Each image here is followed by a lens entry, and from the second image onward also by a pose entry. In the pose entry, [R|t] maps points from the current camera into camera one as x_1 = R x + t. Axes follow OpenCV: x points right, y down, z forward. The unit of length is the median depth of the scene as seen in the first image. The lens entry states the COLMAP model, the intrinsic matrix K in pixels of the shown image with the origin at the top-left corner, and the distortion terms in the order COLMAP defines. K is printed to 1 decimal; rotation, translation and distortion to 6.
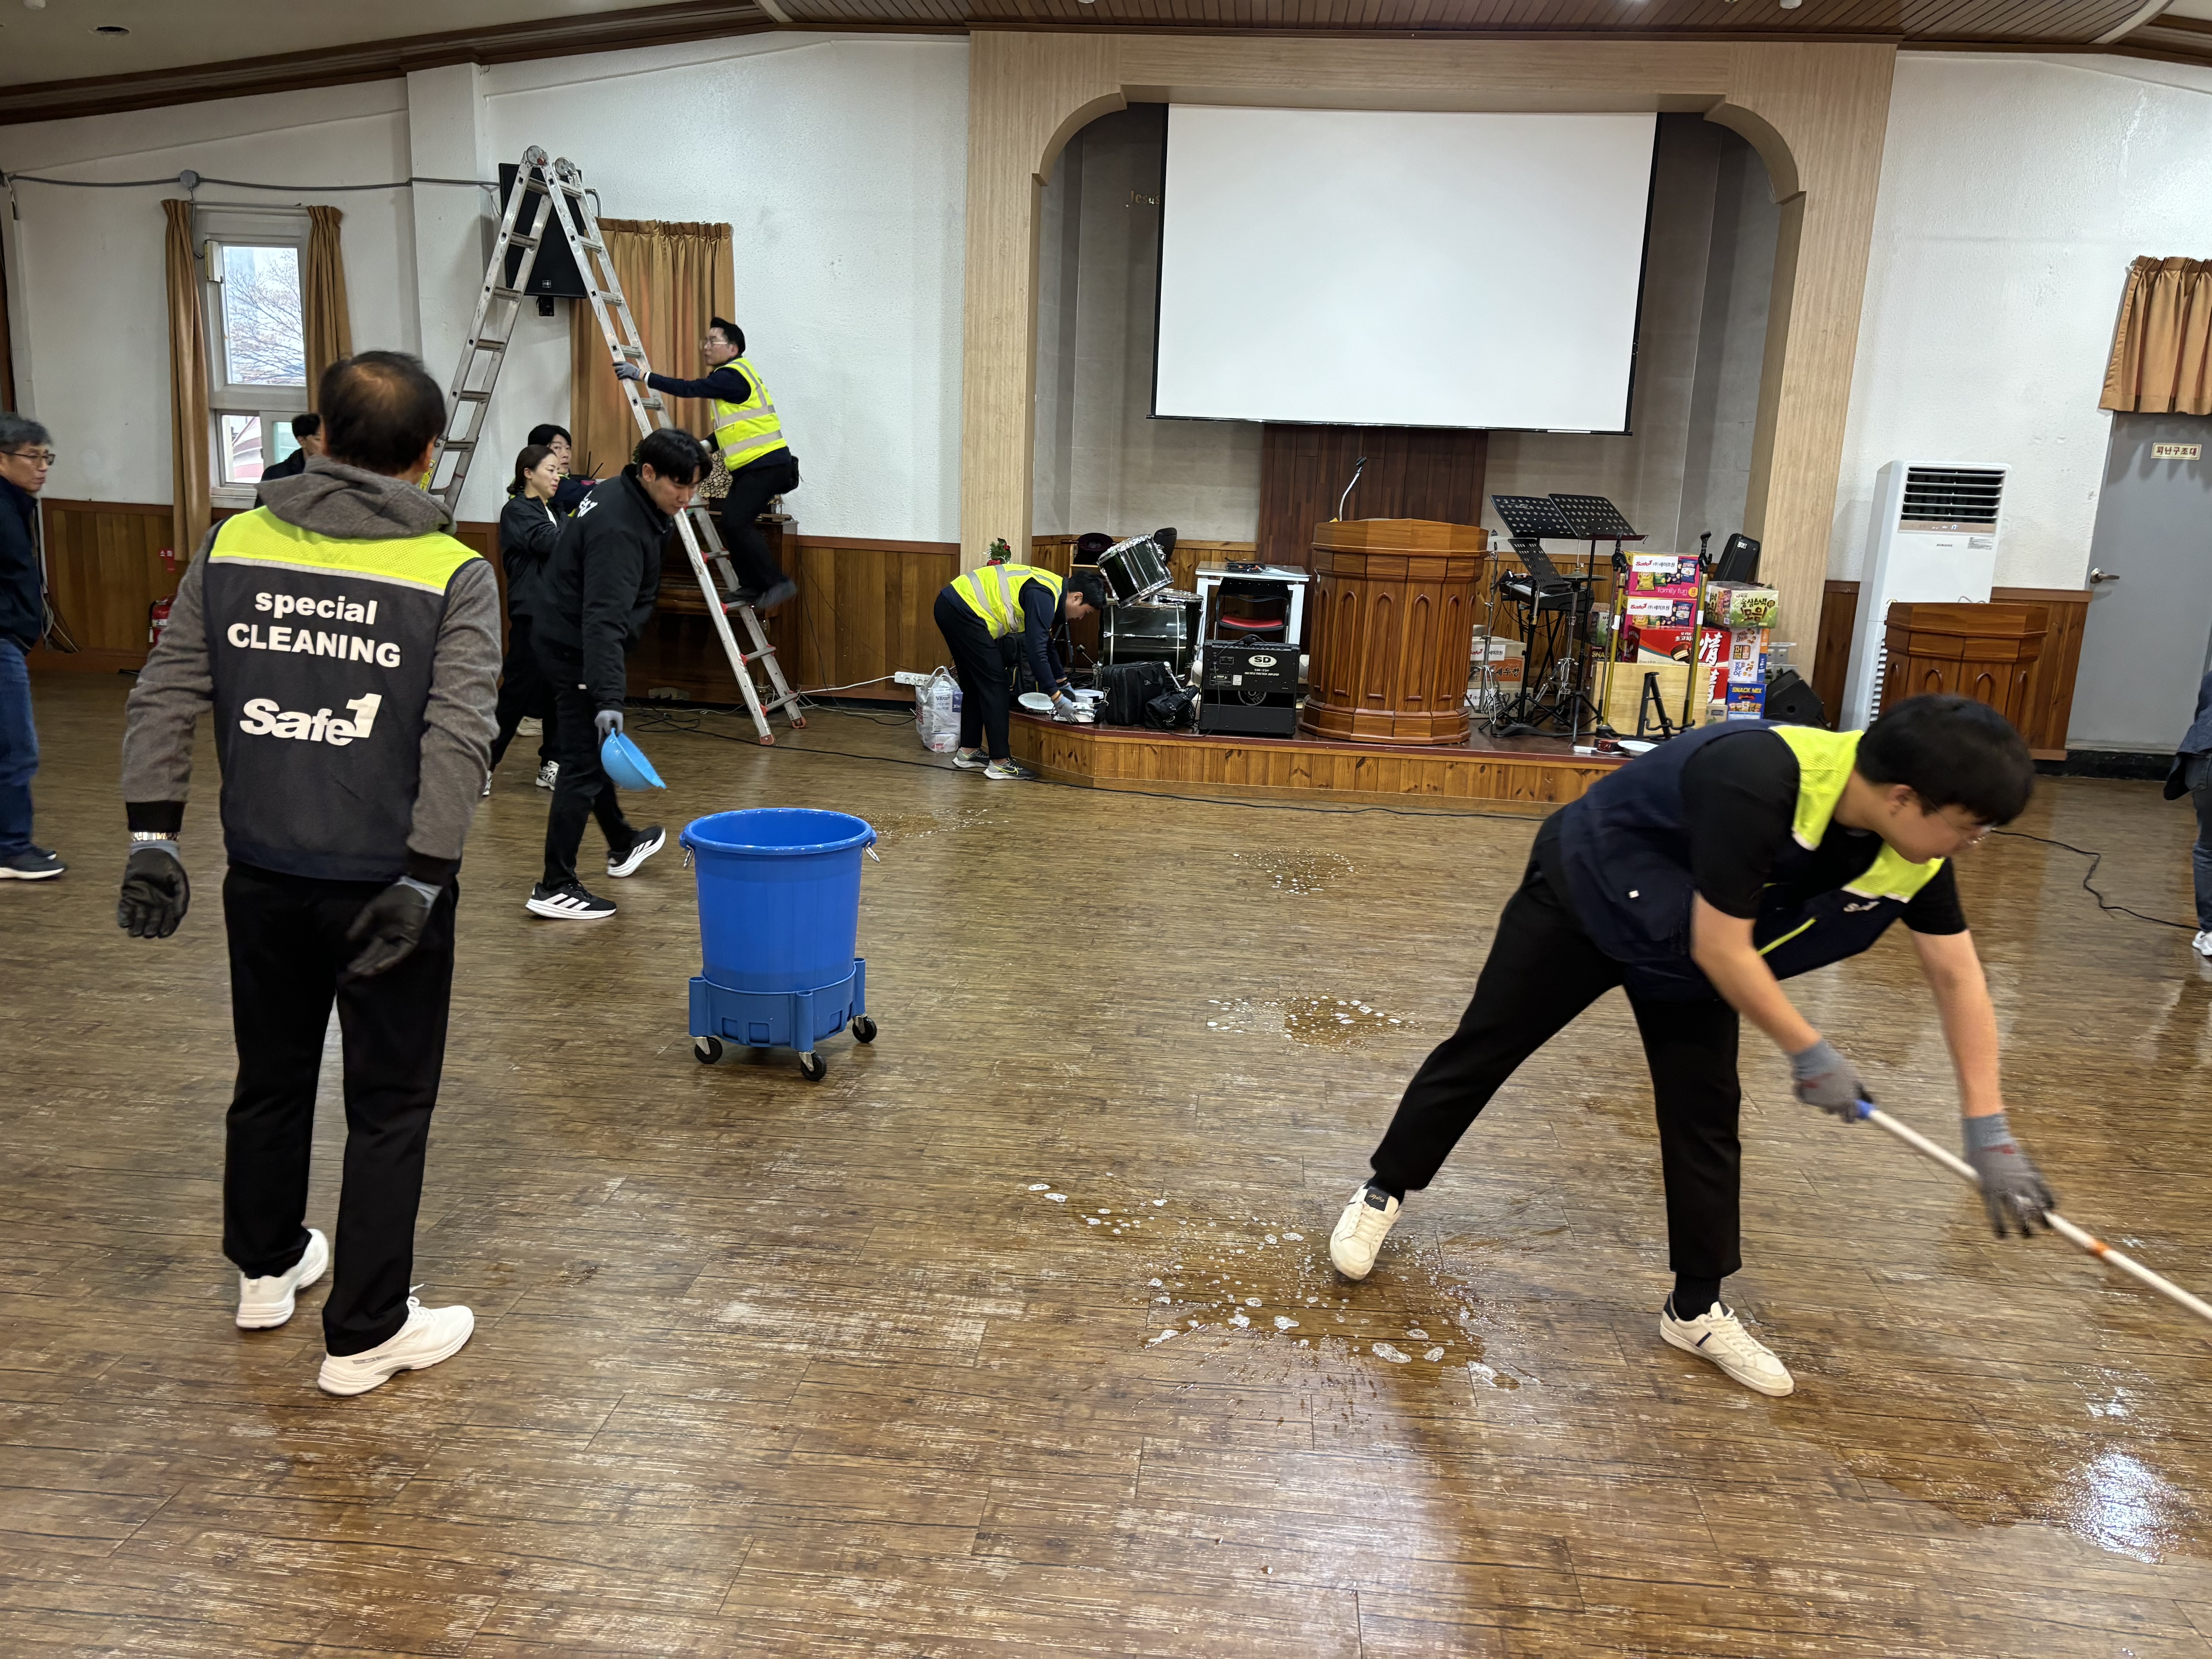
lens RADIAL K [[1657.1, 0, 1094.0], [0, 1657.1, 820.2], [0, 0, 1]] dist [0.037276, 0.004046]
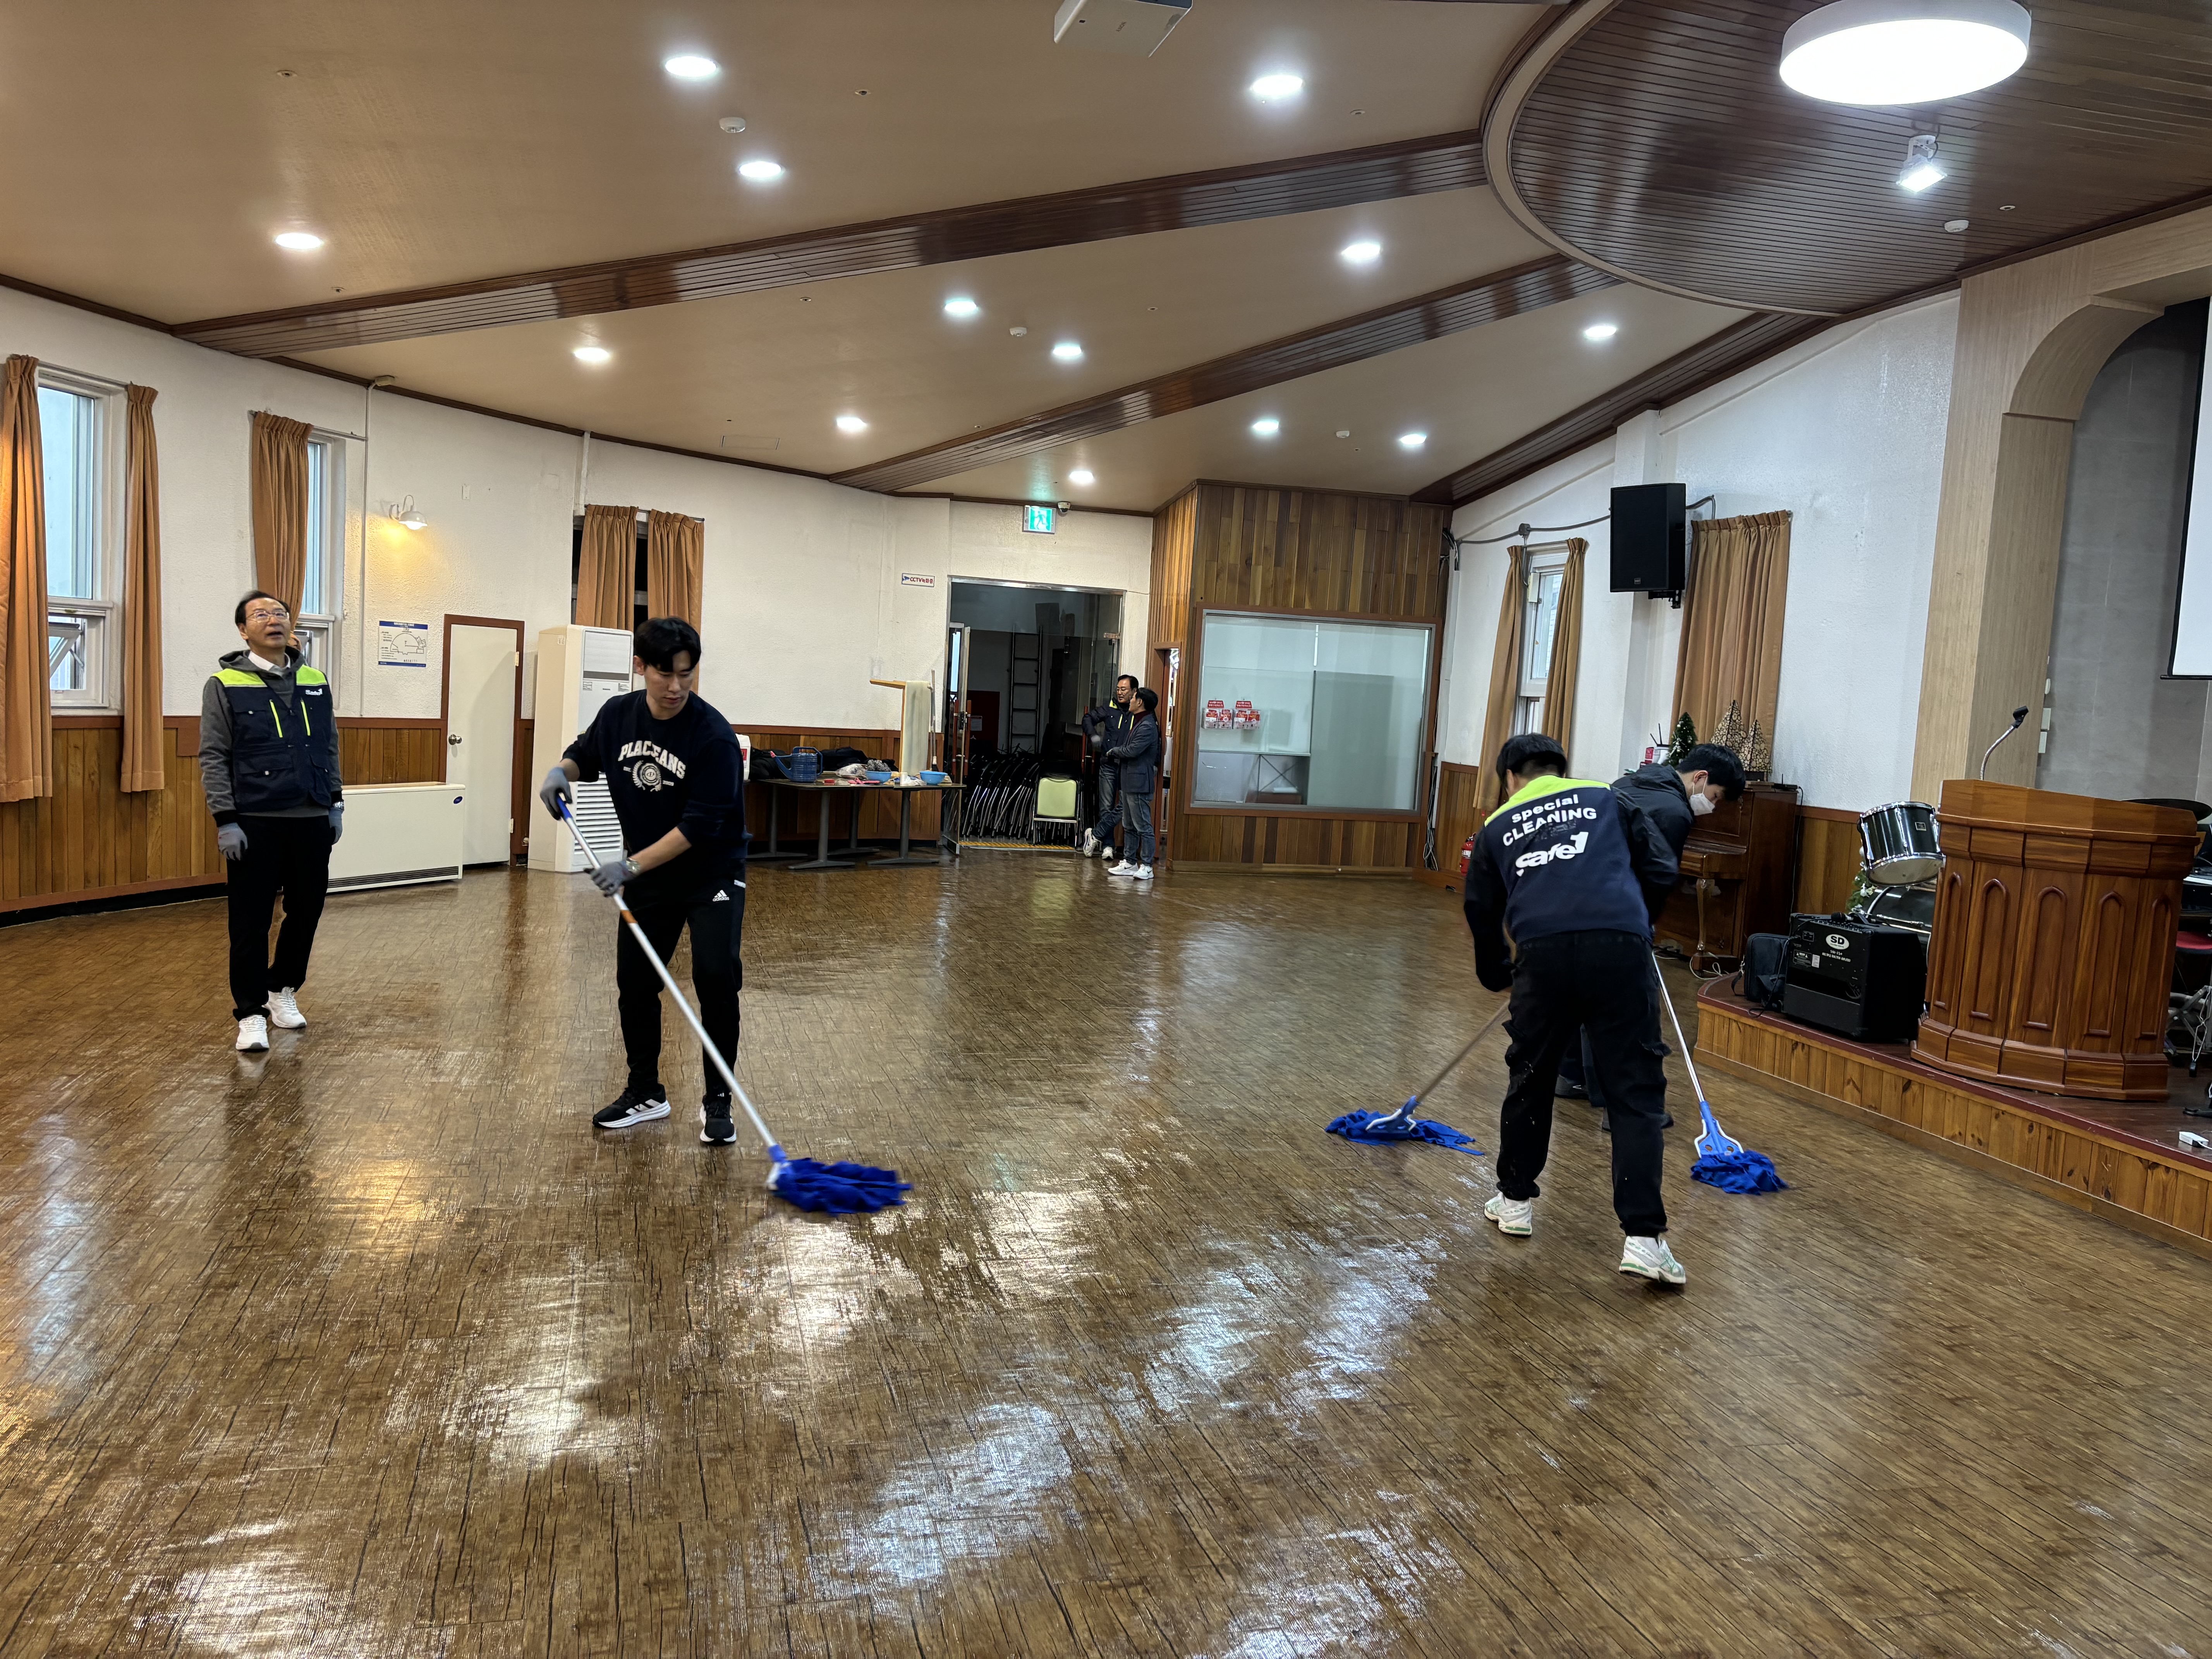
lens RADIAL K [[1657.1, 0, 1094.0], [0, 1657.1, 820.2], [0, 0, 1]] dist [0.037276, 0.004046]
pose [[0.340375, 0.056742, -0.938576, 0.656892], [-0.249913, 0.967735, -0.032126, -0.030503], [0.906470, 0.245497, 0.343573, 0.313224]]
